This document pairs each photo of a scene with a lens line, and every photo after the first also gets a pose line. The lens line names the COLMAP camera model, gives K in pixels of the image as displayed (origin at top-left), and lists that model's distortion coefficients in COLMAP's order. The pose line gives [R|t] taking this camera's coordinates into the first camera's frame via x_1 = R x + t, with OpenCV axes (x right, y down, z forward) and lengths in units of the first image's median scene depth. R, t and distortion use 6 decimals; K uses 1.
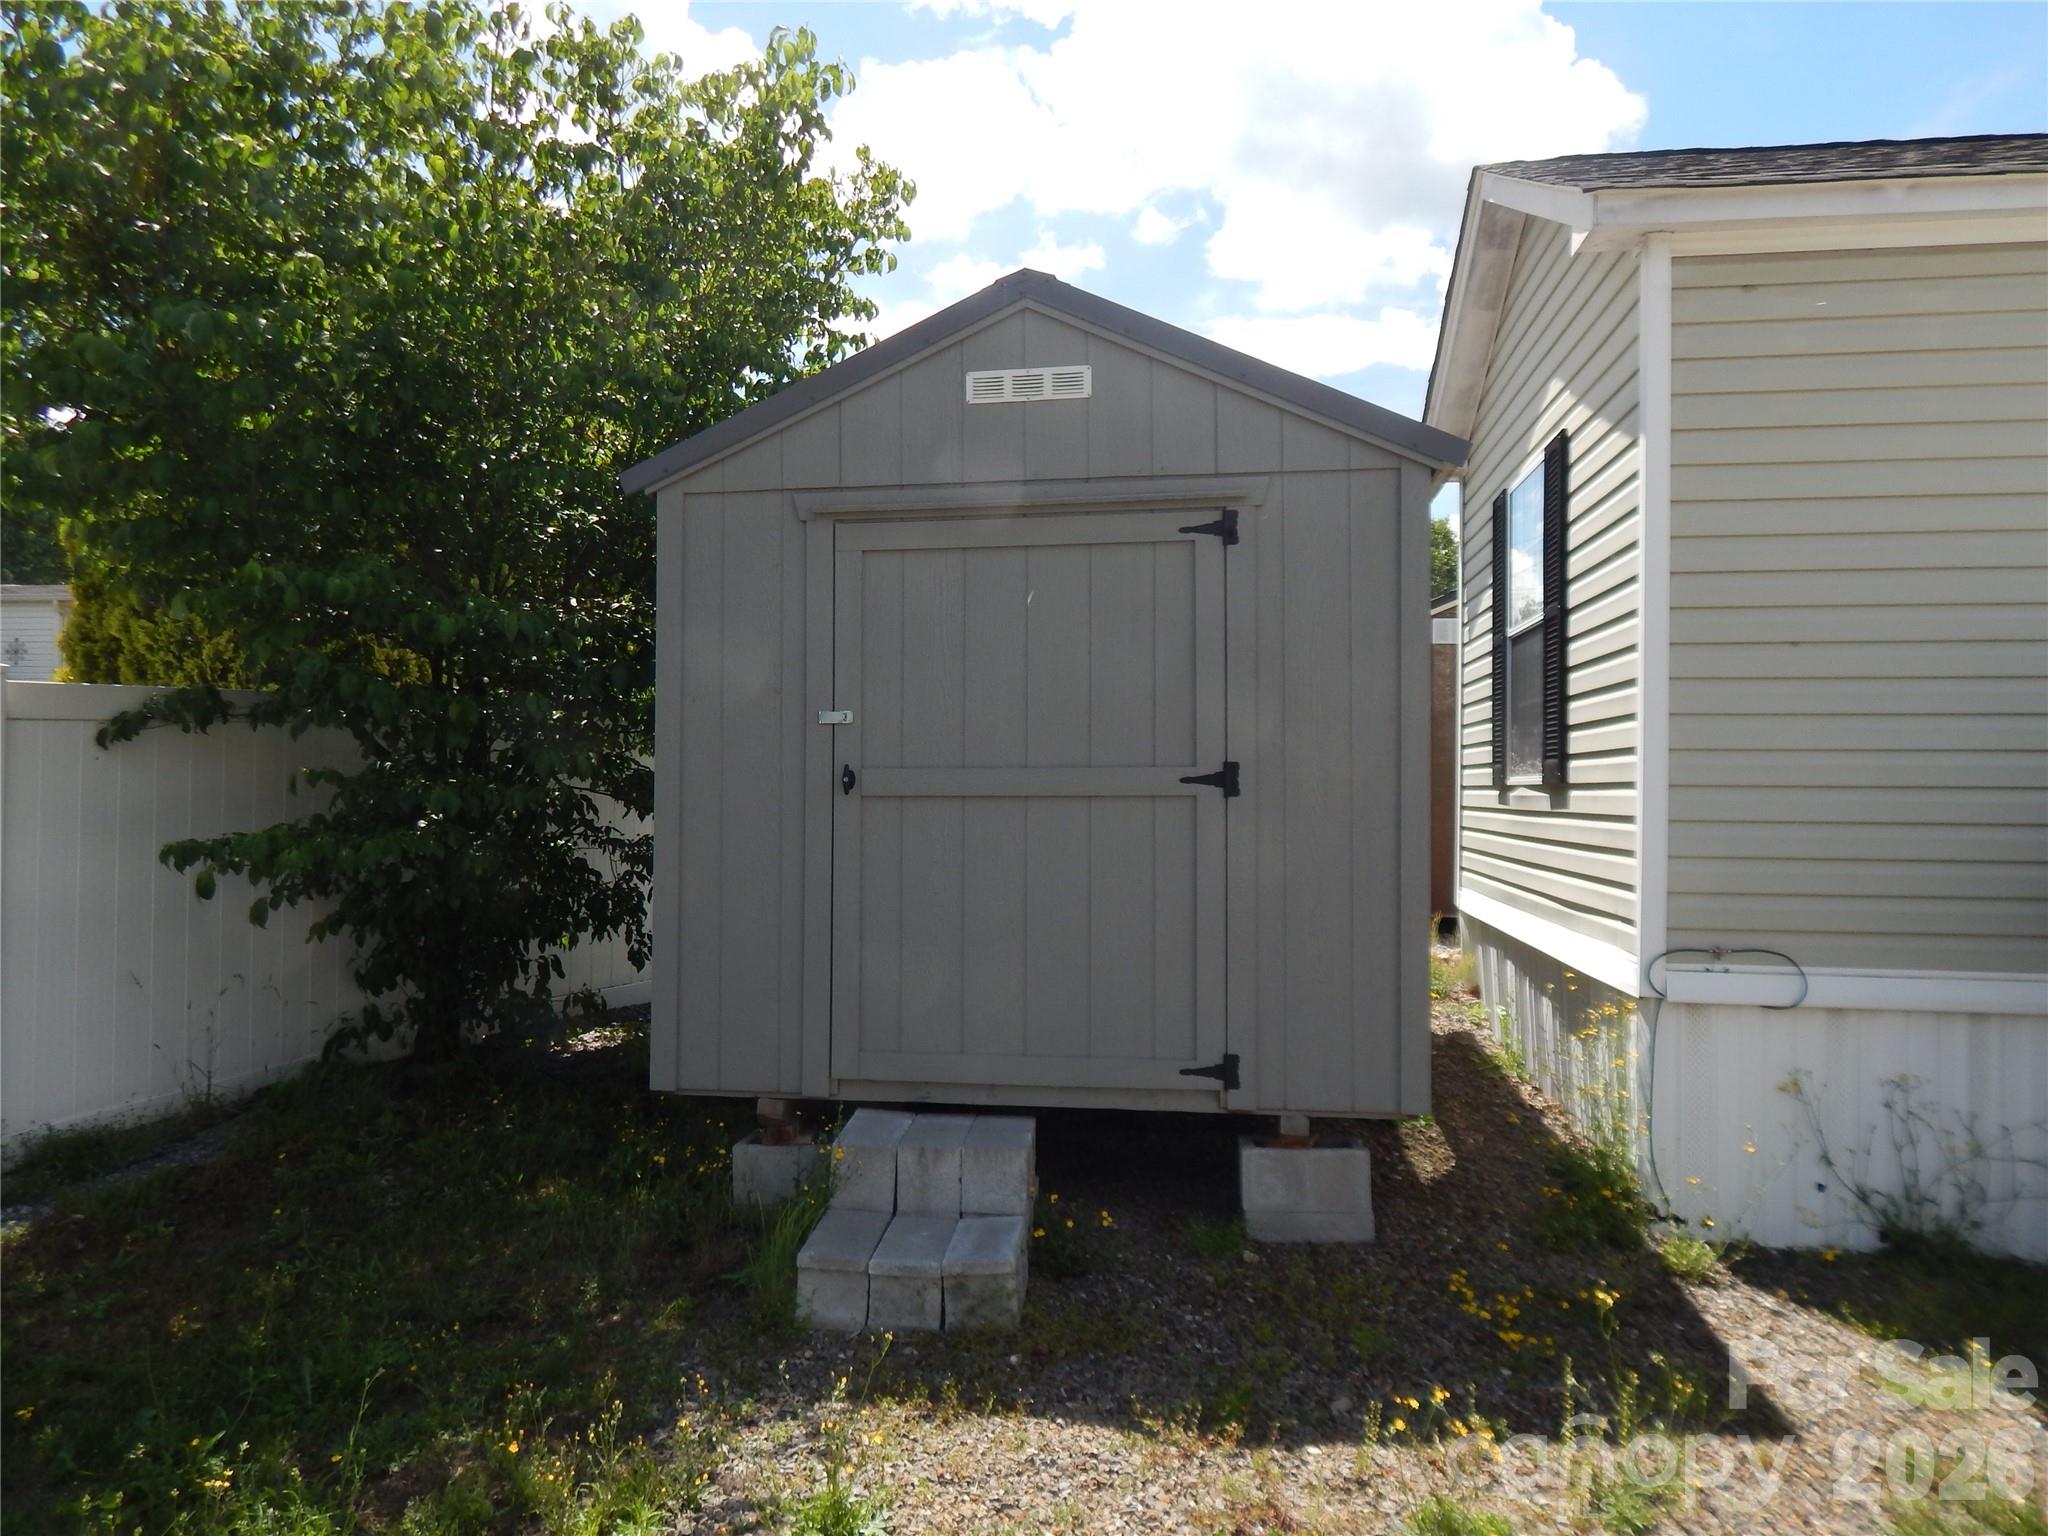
lens RADIAL K [[1352.0, 0, 1025.7], [0, 1352.0, 768.7], [0, 0, 1]] dist [0.004291, -0.001079]
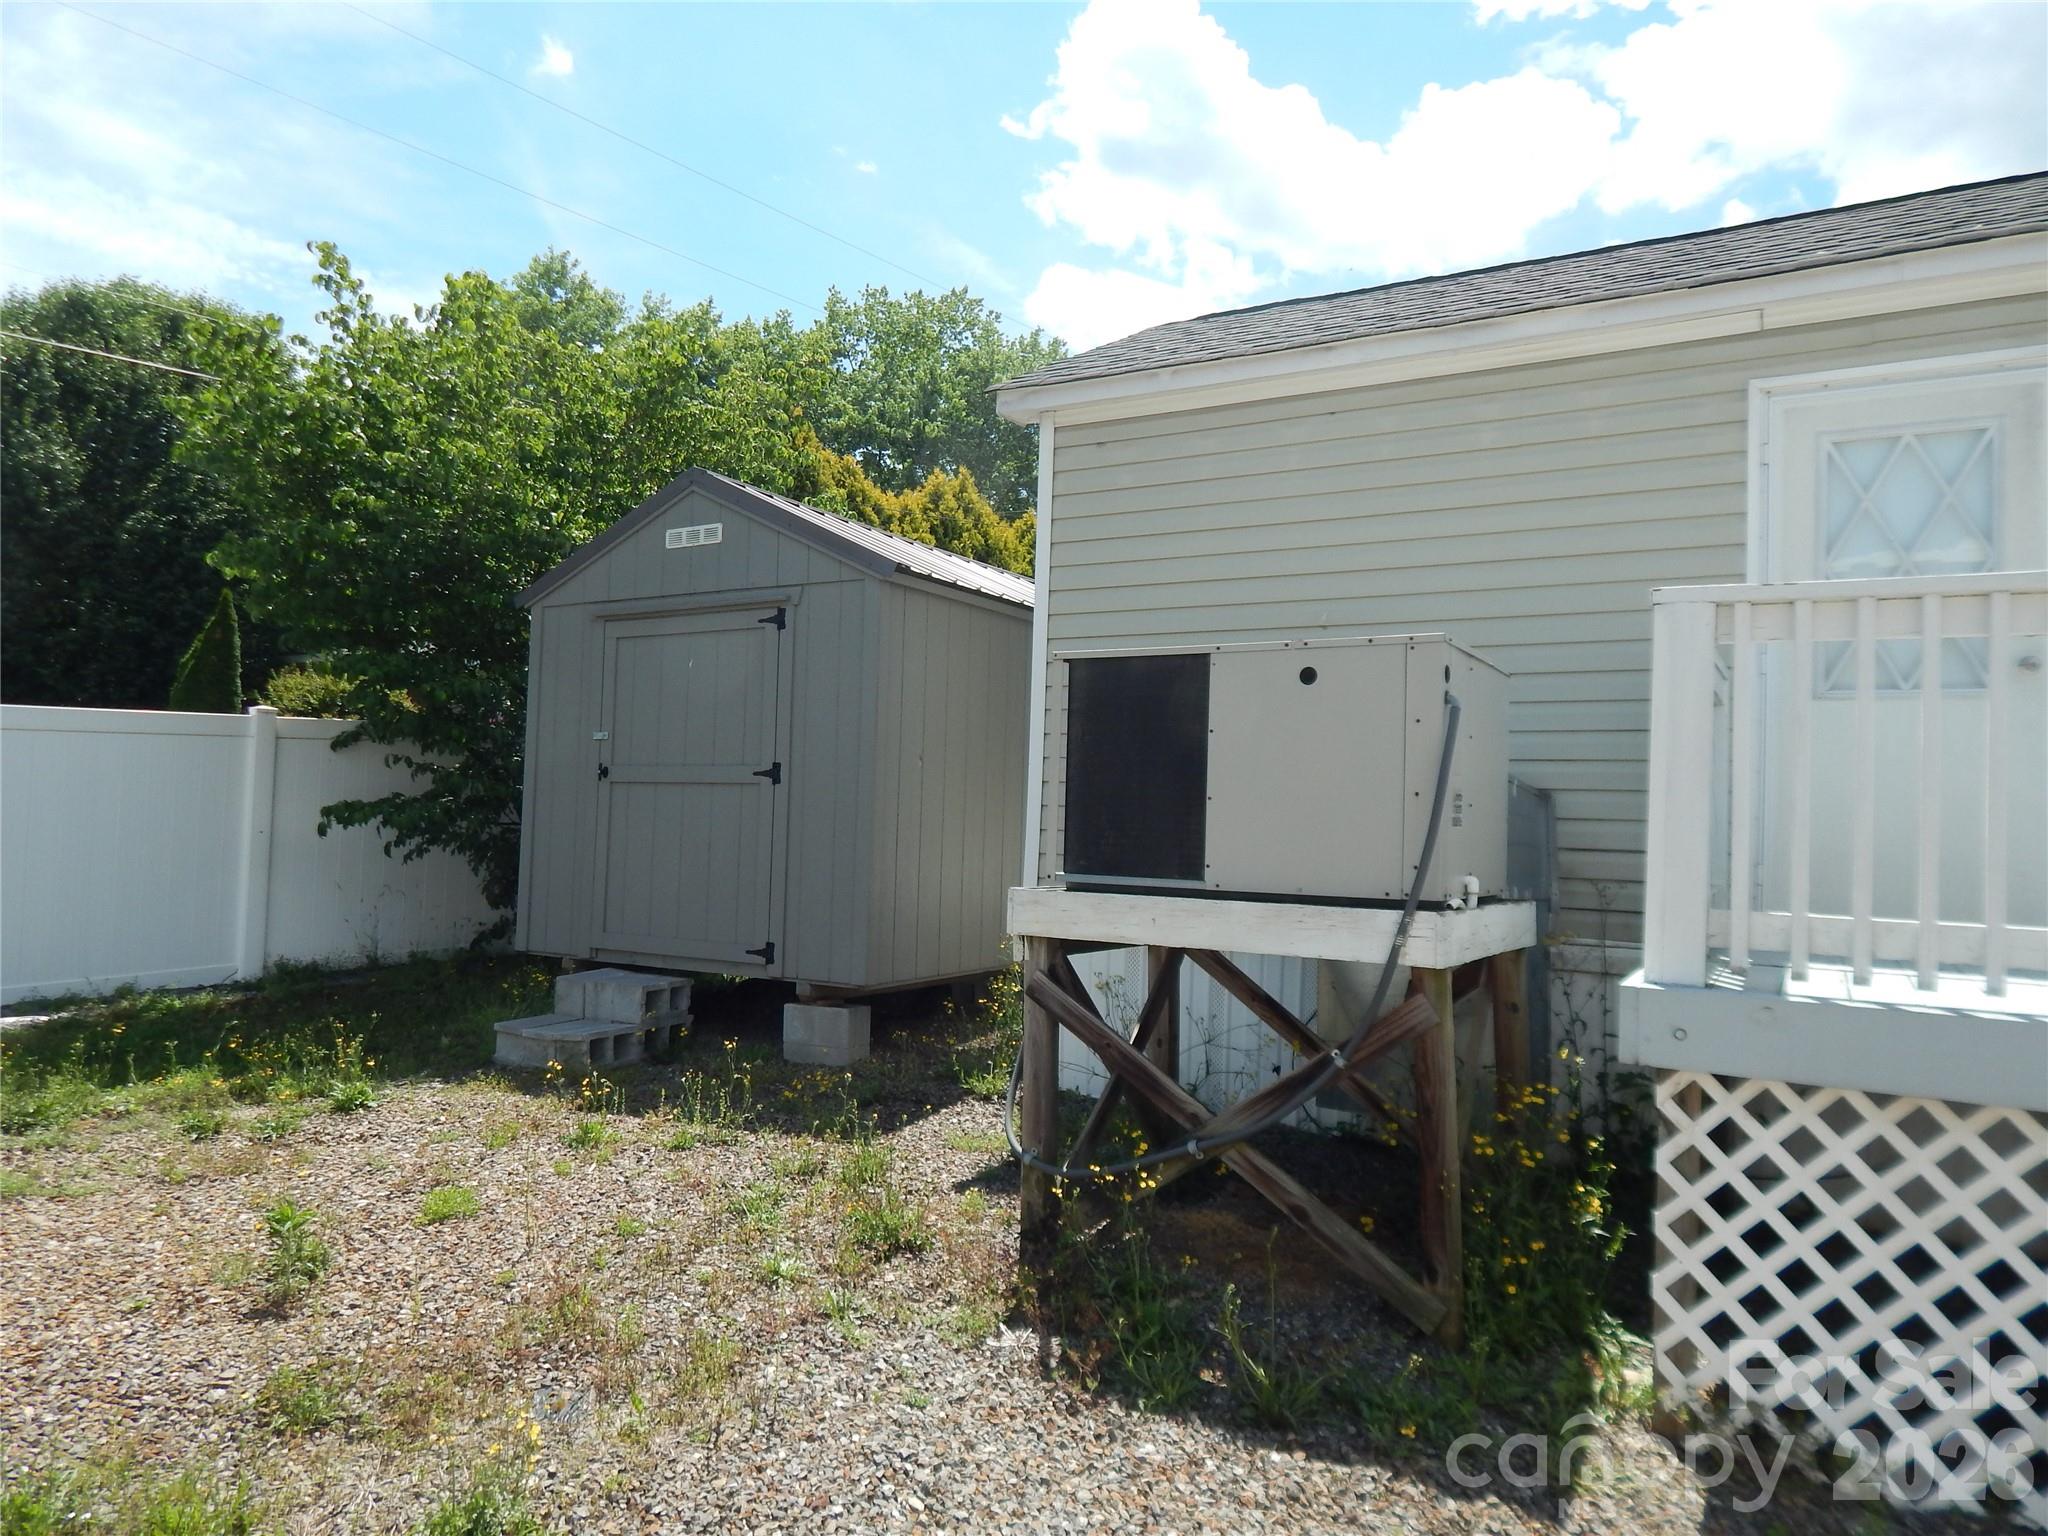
lens RADIAL K [[1352.0, 0, 1019.5], [0, 1352.0, 769.9], [0, 0, 1]] dist [0.004291, -0.001079]
pose [[0.926208, 0.010758, -0.376858, 1.025553], [-0.021028, 0.999511, -0.023148, 0.035010], [0.376425, 0.029364, 0.925982, -0.392253]]
